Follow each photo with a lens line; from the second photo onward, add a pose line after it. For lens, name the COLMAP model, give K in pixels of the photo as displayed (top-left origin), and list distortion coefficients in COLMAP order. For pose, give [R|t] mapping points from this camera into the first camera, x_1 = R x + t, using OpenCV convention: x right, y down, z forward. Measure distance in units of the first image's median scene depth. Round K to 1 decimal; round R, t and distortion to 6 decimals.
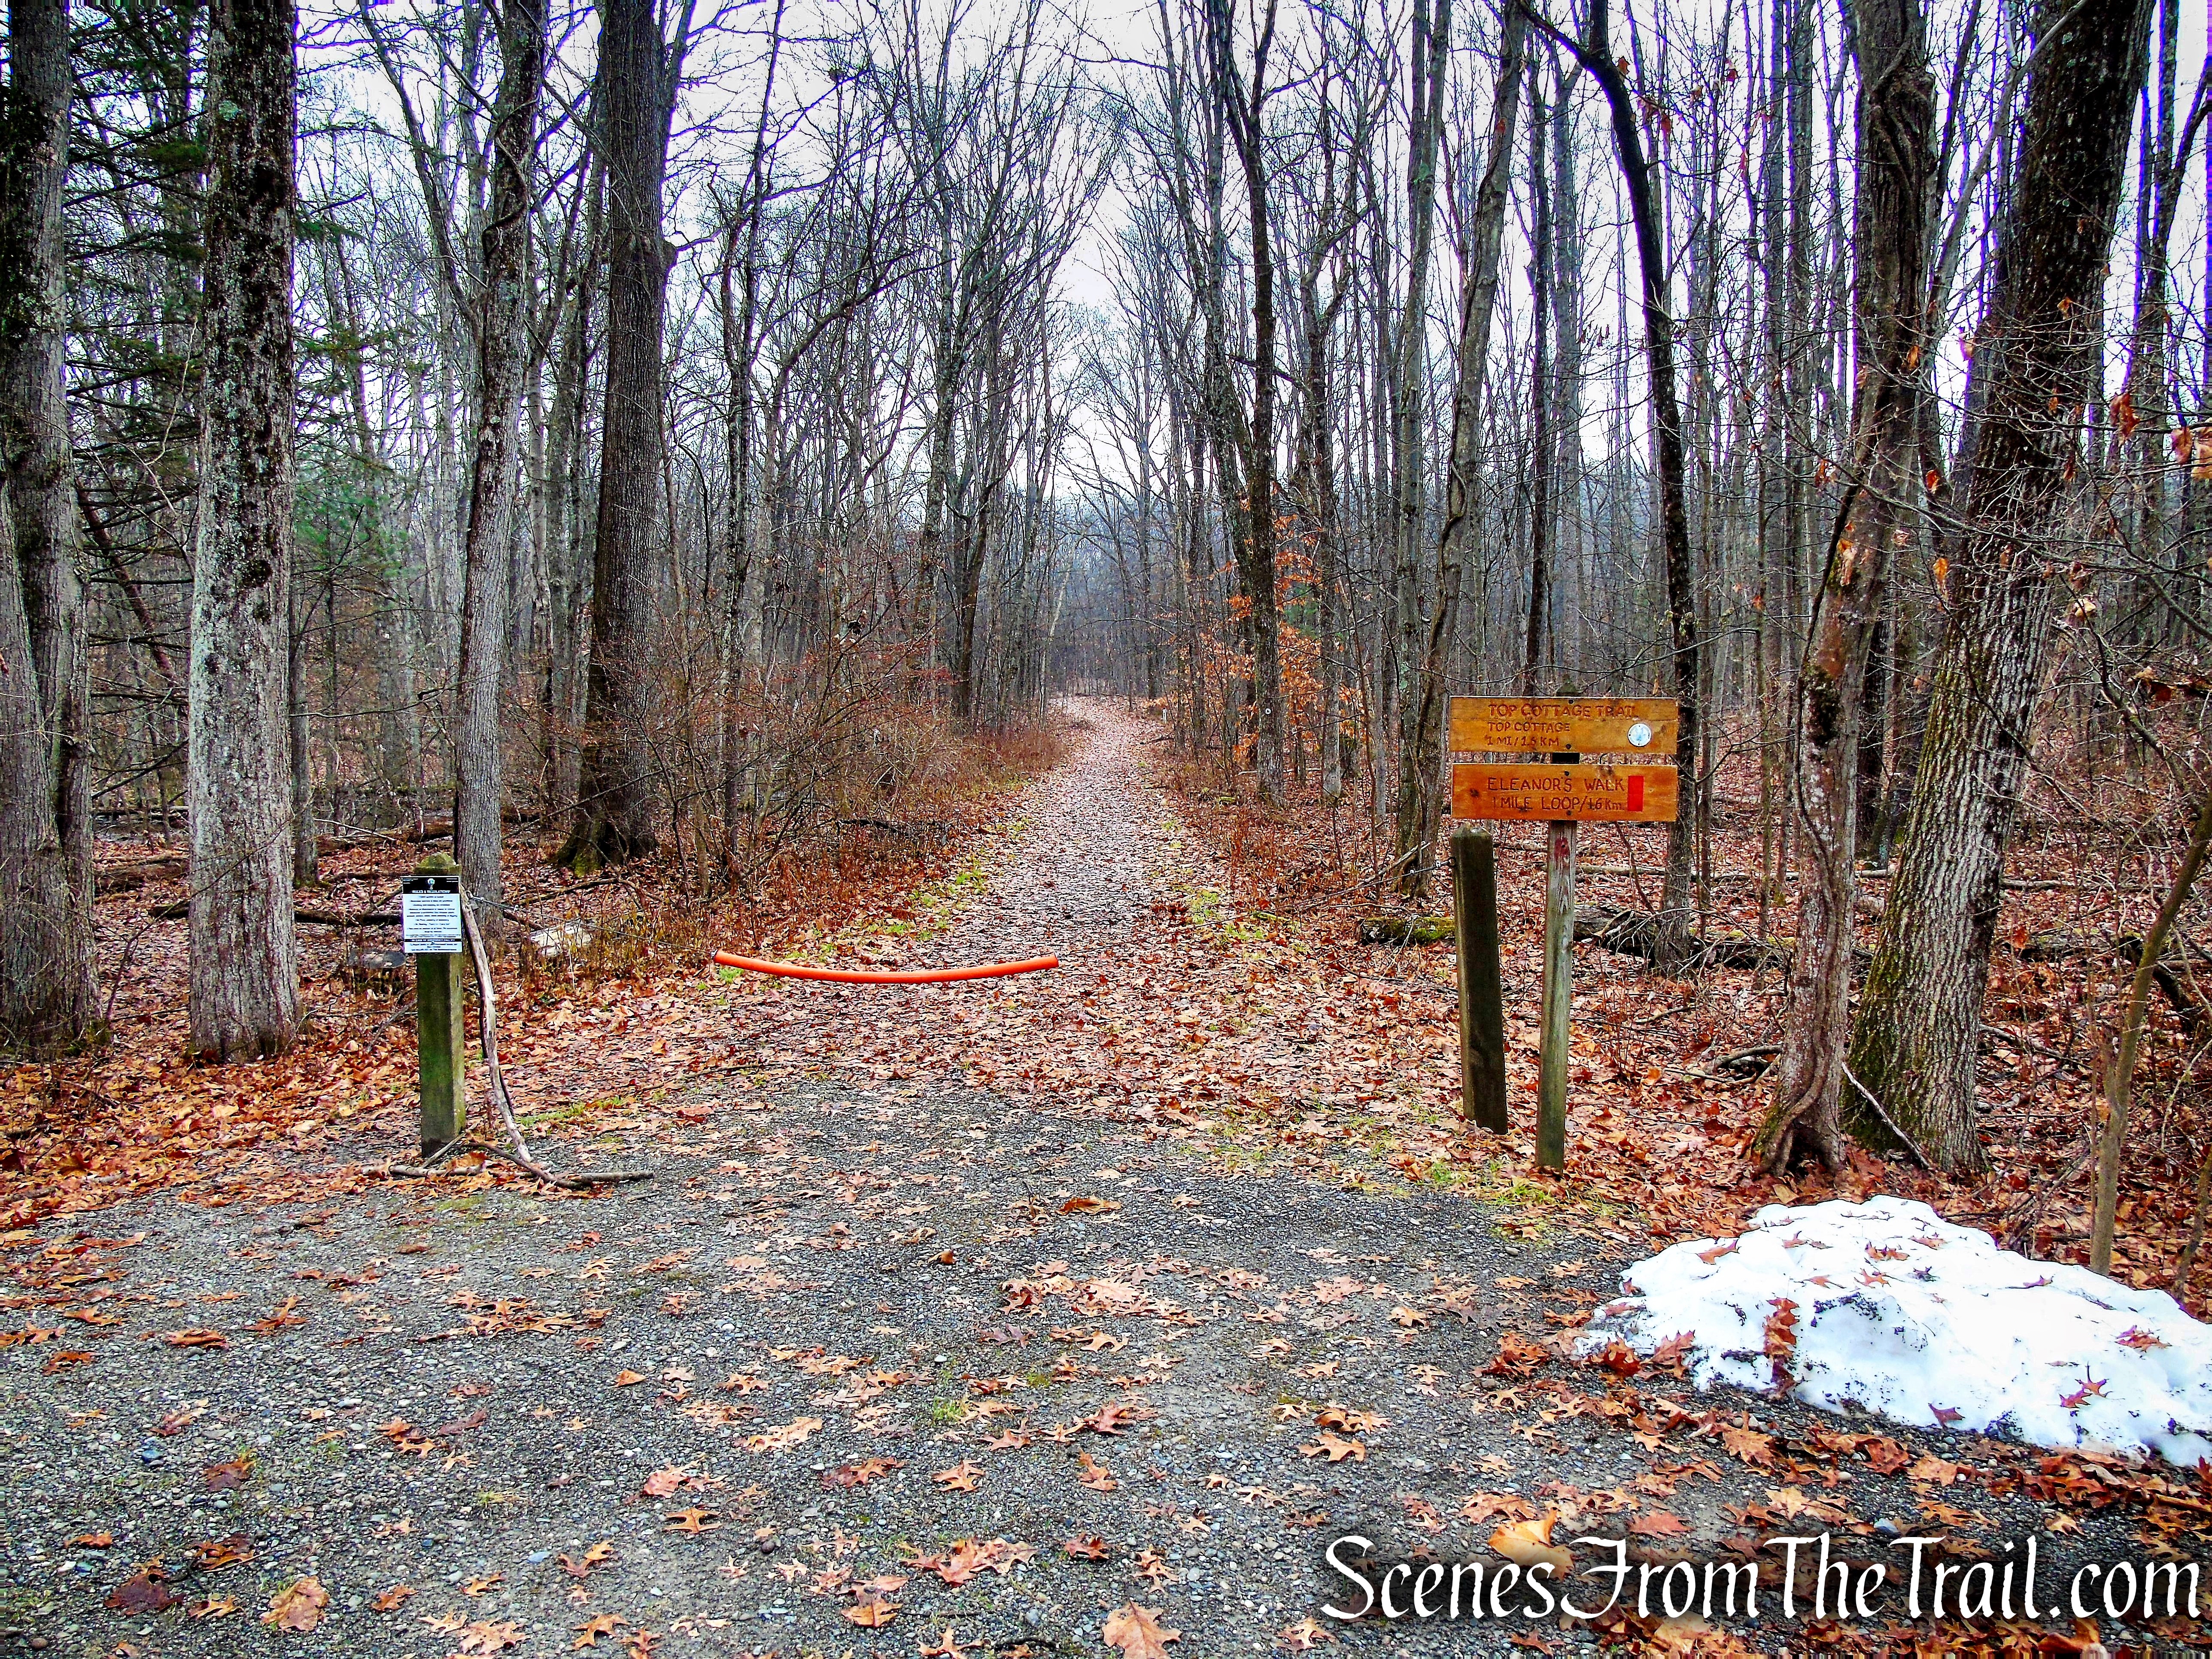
lens RADIAL K [[1617.9, 0, 1106.0], [0, 1617.9, 829.5], [0, 0, 1]] dist [-0.051322, -0.000458]
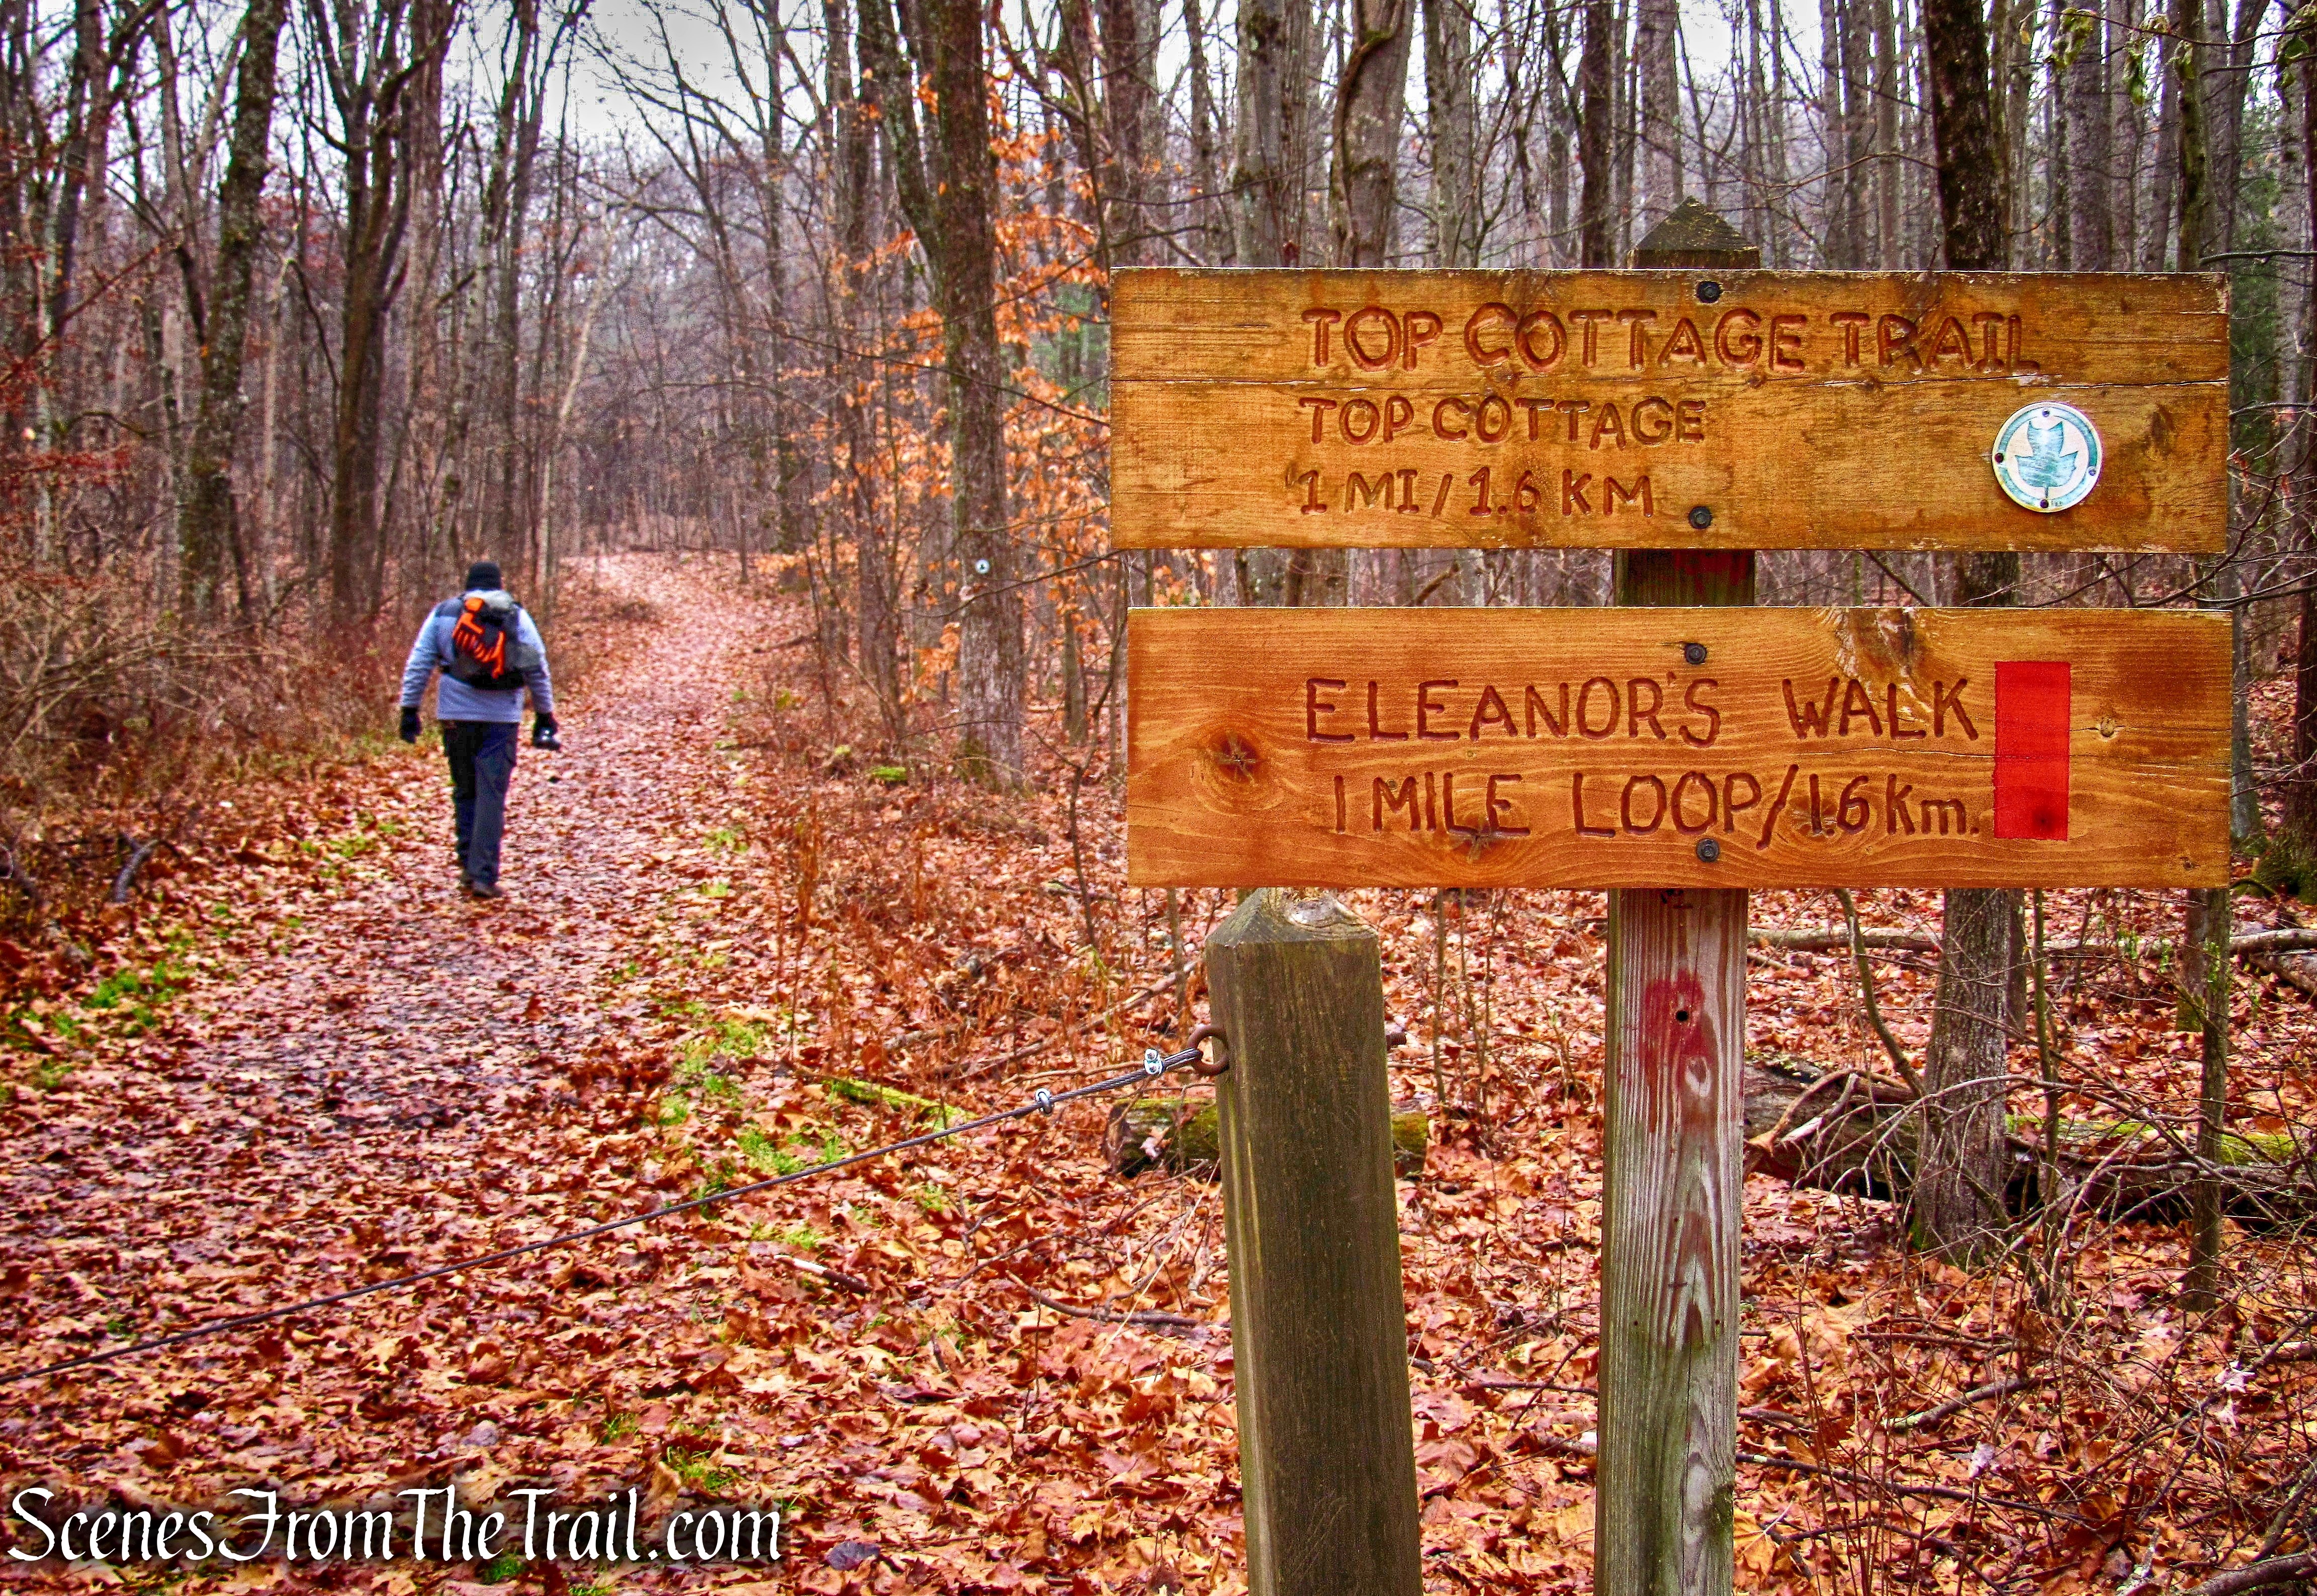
lens RADIAL K [[3079.4, 0, 1158.5], [0, 3079.4, 798.0], [0, 0, 1]] dist [-0.048284, -0.024747]
pose [[0.993136, -0.010967, 0.116451, 0.067920], [0.011982, 0.999896, -0.008015, -0.005823], [-0.116351, 0.009356, 0.993164, 0.243869]]
